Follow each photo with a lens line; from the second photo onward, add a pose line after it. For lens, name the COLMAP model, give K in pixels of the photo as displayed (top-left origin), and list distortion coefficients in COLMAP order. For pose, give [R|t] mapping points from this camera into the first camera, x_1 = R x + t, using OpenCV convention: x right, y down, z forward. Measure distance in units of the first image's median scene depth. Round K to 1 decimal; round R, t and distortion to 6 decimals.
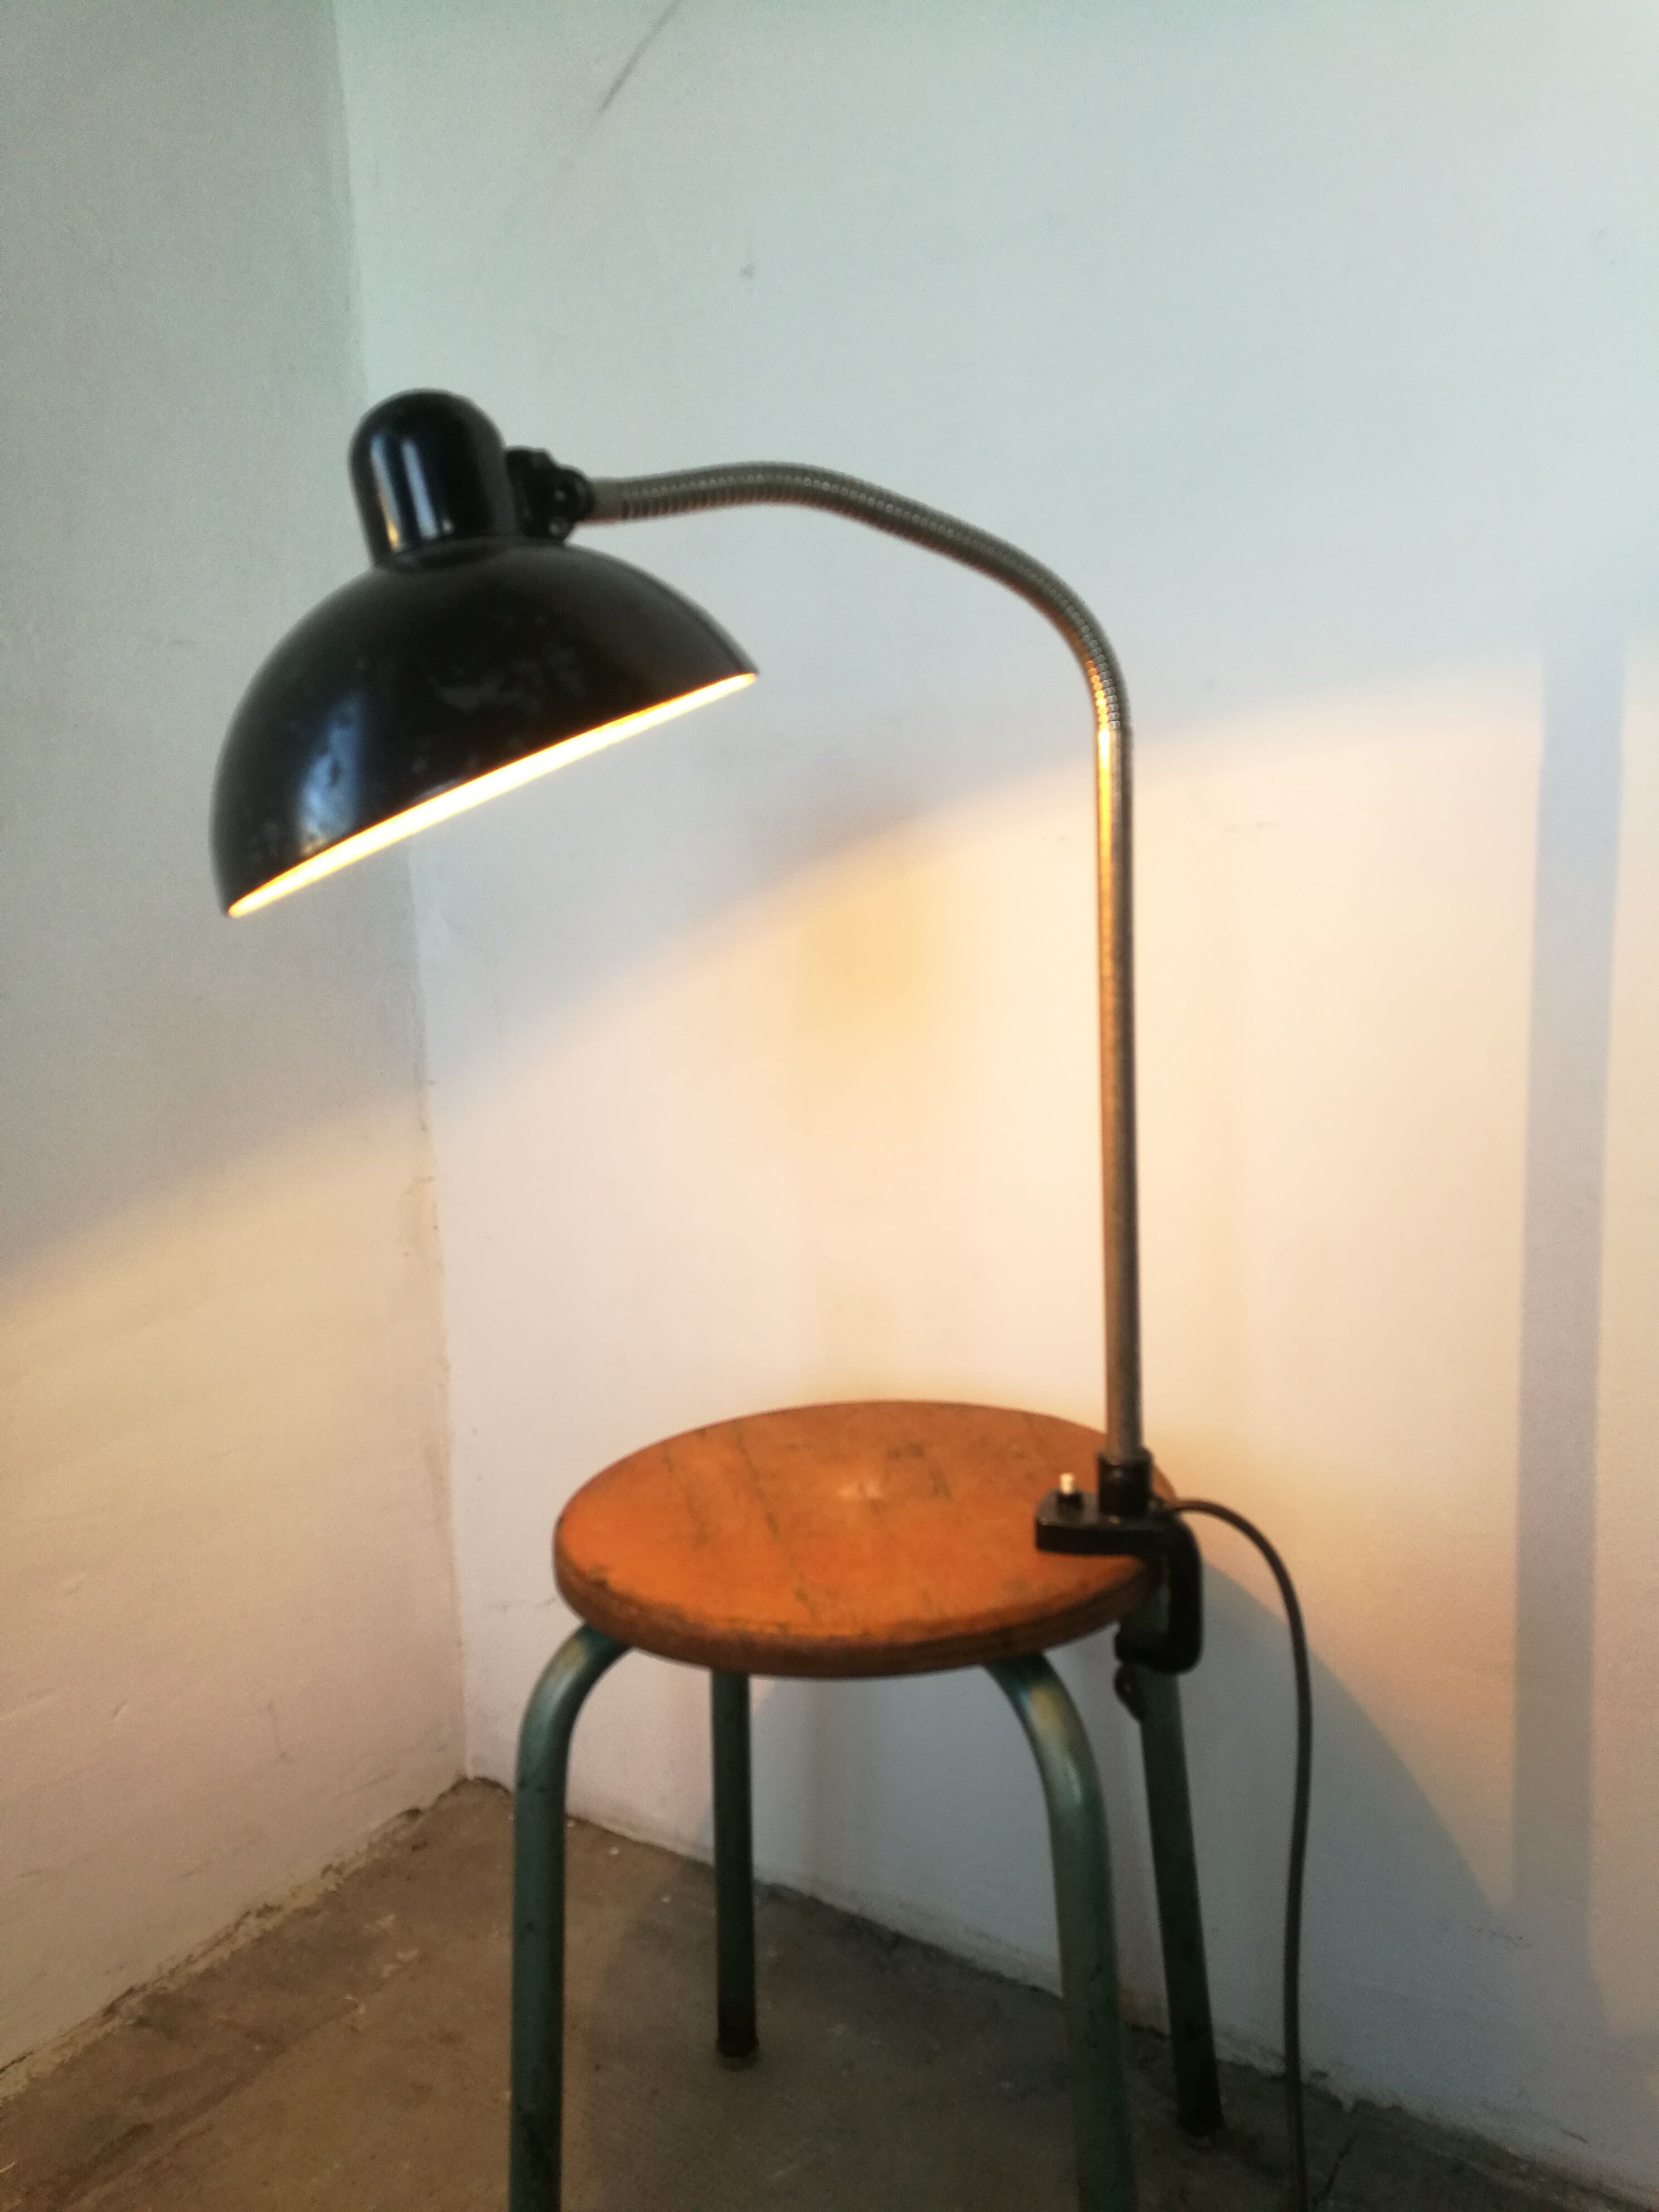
lens RADIAL K [[1712.8, 0, 829.4], [0, 1712.8, 1096.9], [0, 0, 1]] dist [-0.022582, 0.034246]
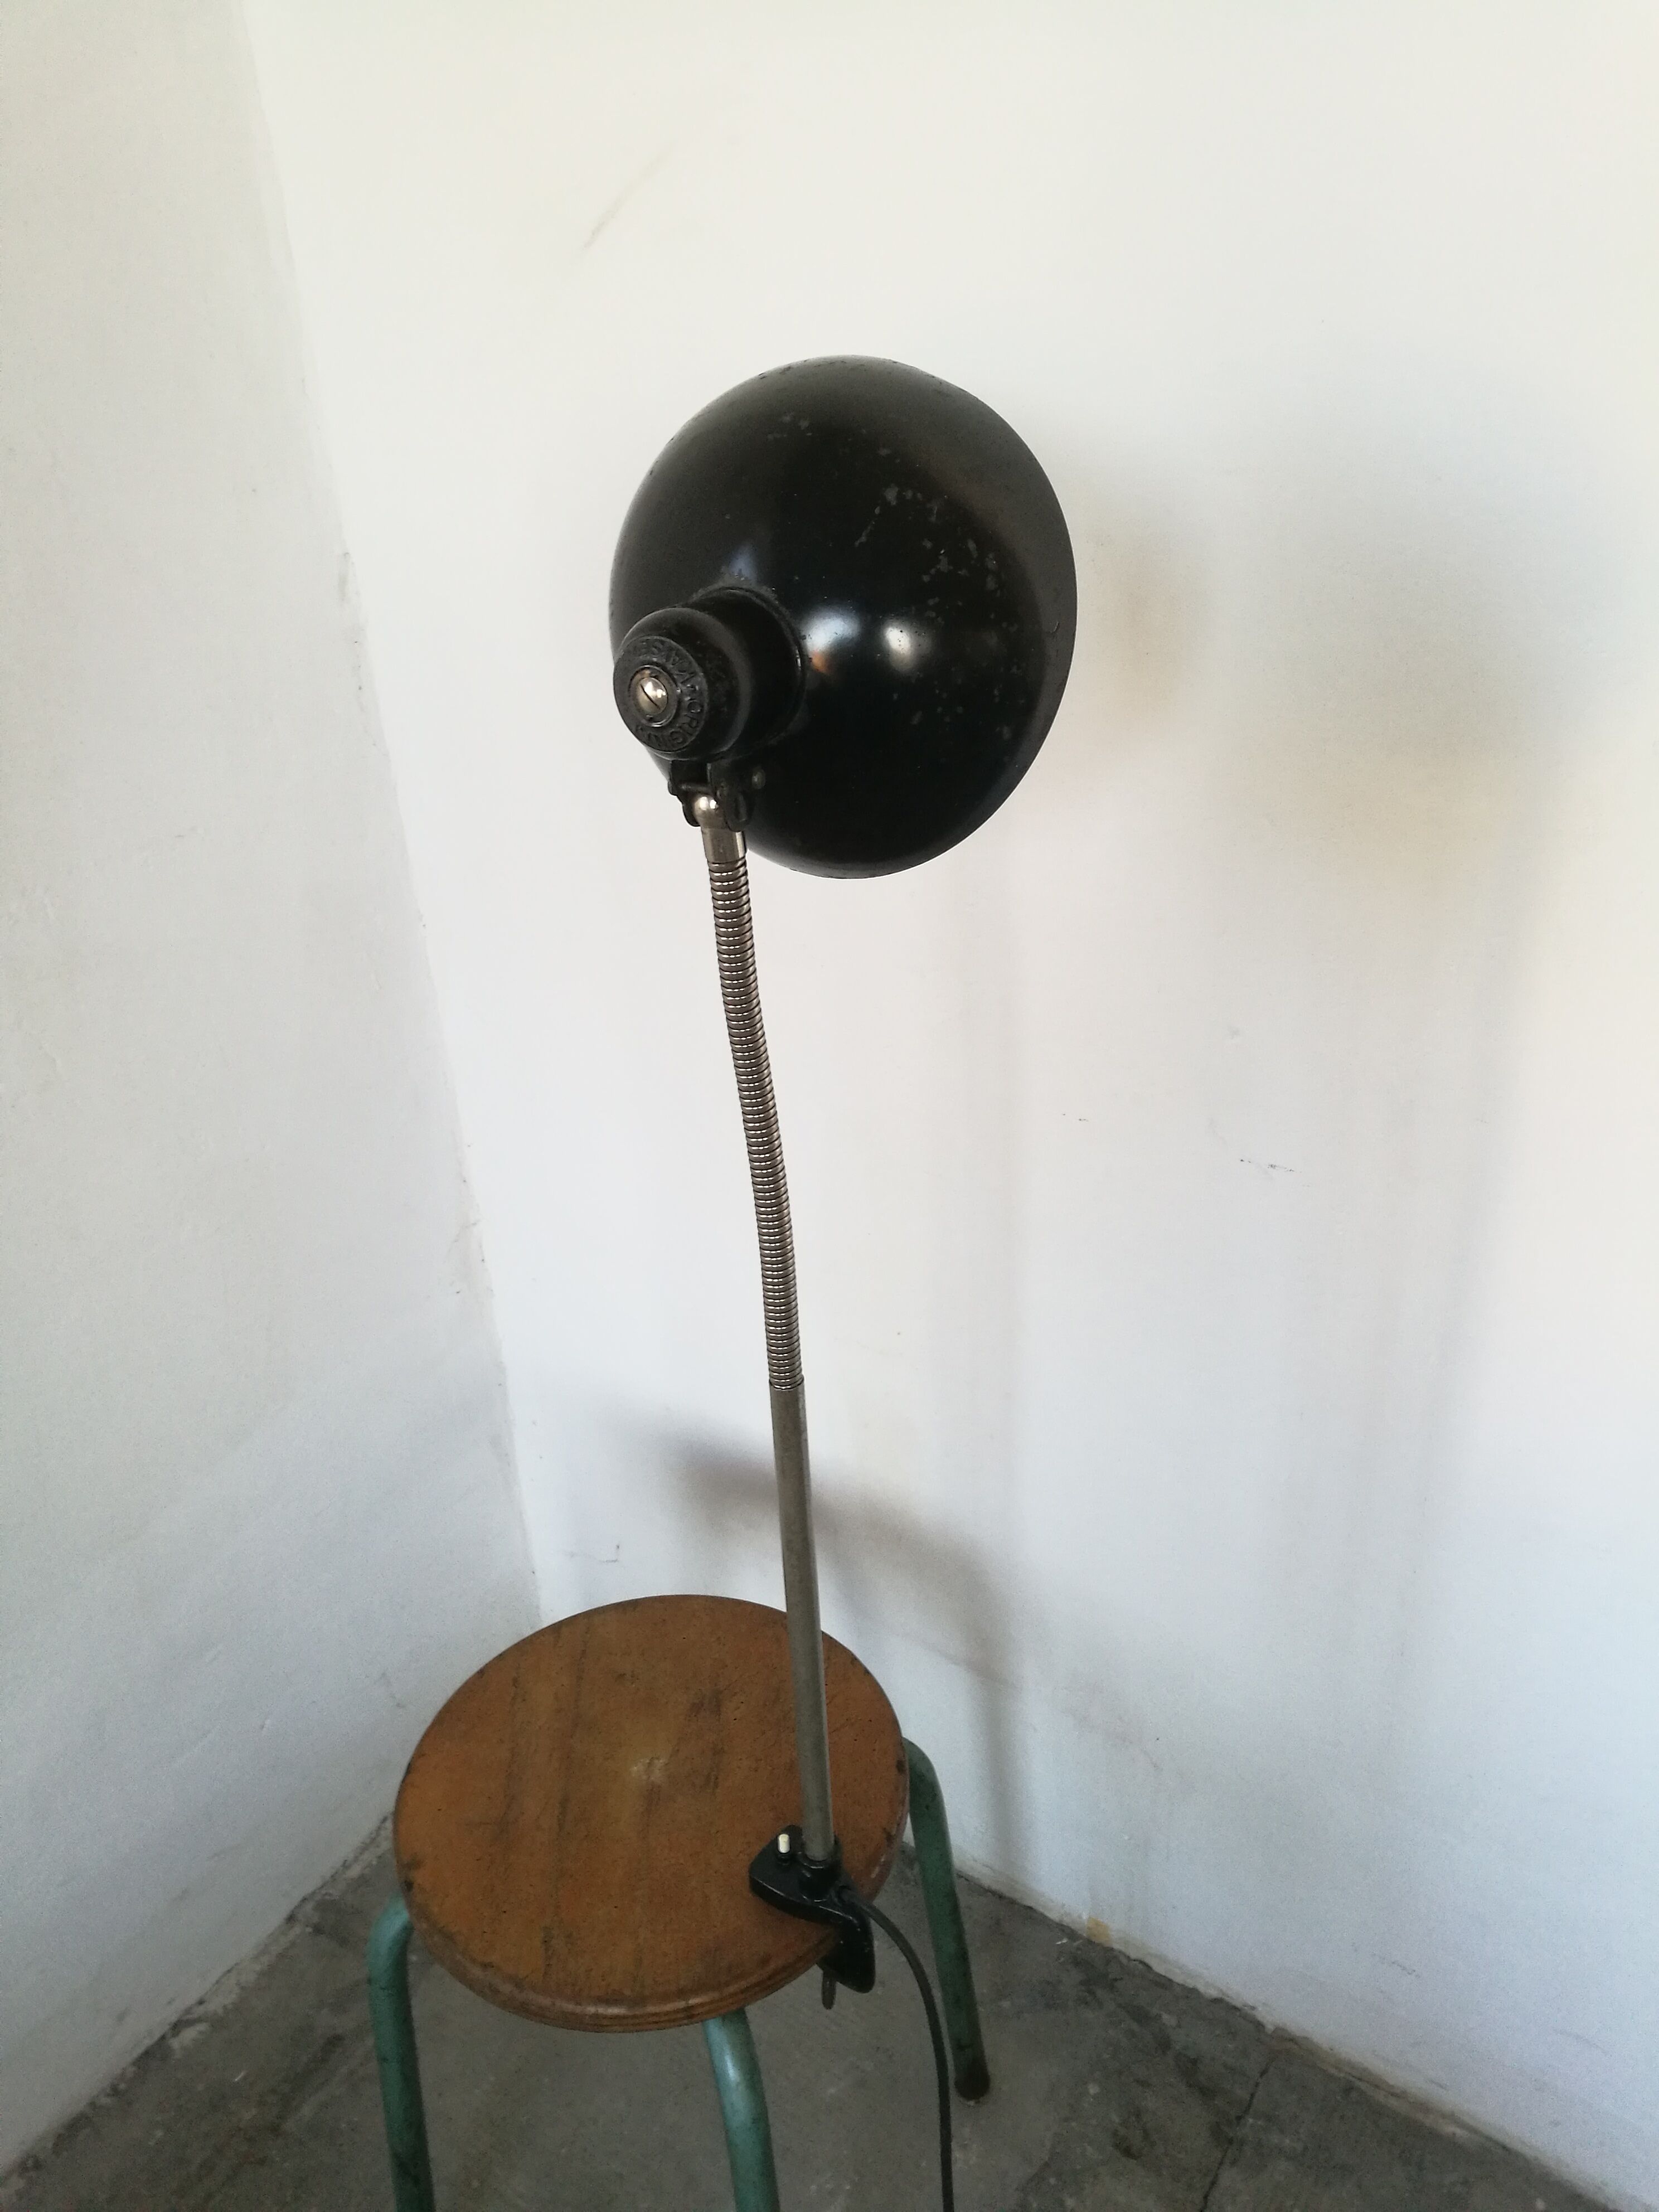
lens RADIAL K [[1712.8, 0, 822.5], [0, 1712.8, 1105.4], [0, 0, 1]] dist [-0.022582, 0.034246]
pose [[0.999801, -0.019889, 0.001241, -0.020543], [0.018207, 0.937031, 0.348770, -0.473397], [-0.008099, -0.348678, 0.937208, 0.030733]]
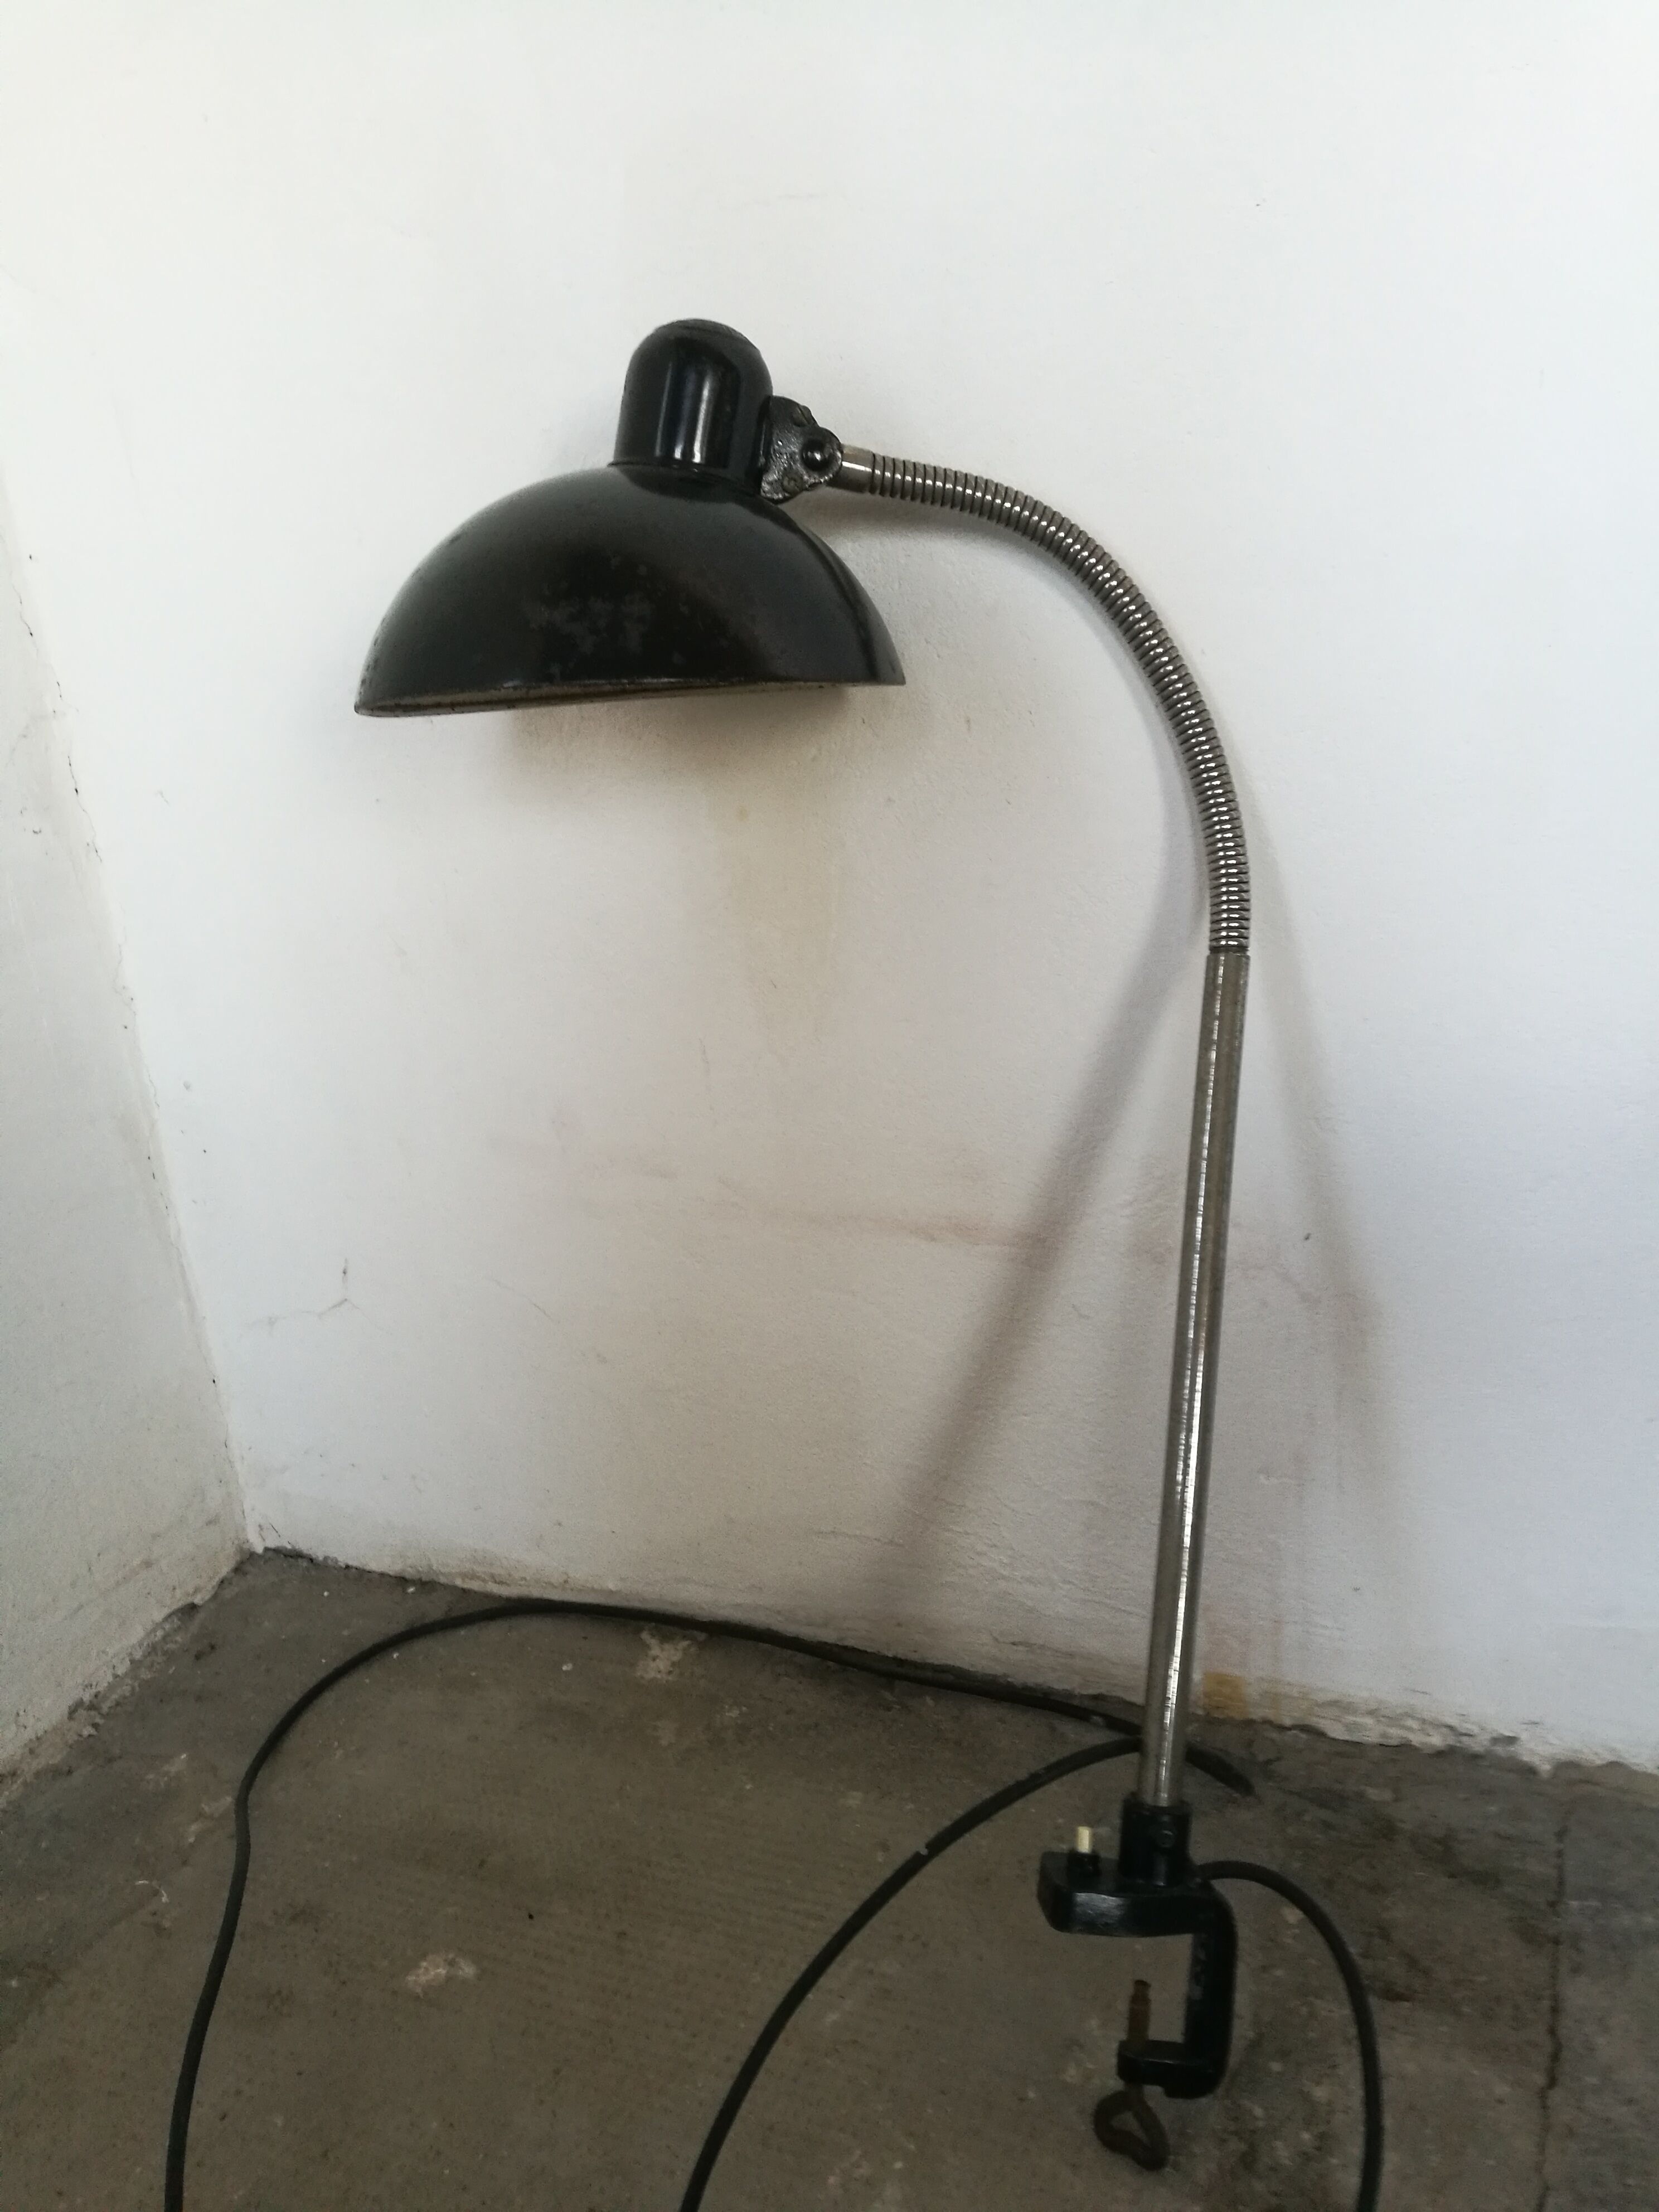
lens RADIAL K [[1712.8, 0, 839.1], [0, 1712.8, 1132.9], [0, 0, 1]] dist [-0.022582, 0.034246]
pose [[0.976393, -0.124033, 0.176840, -0.093045], [0.086888, 0.975073, 0.204166, 0.118013], [-0.197755, -0.183981, 0.962831, 0.345577]]
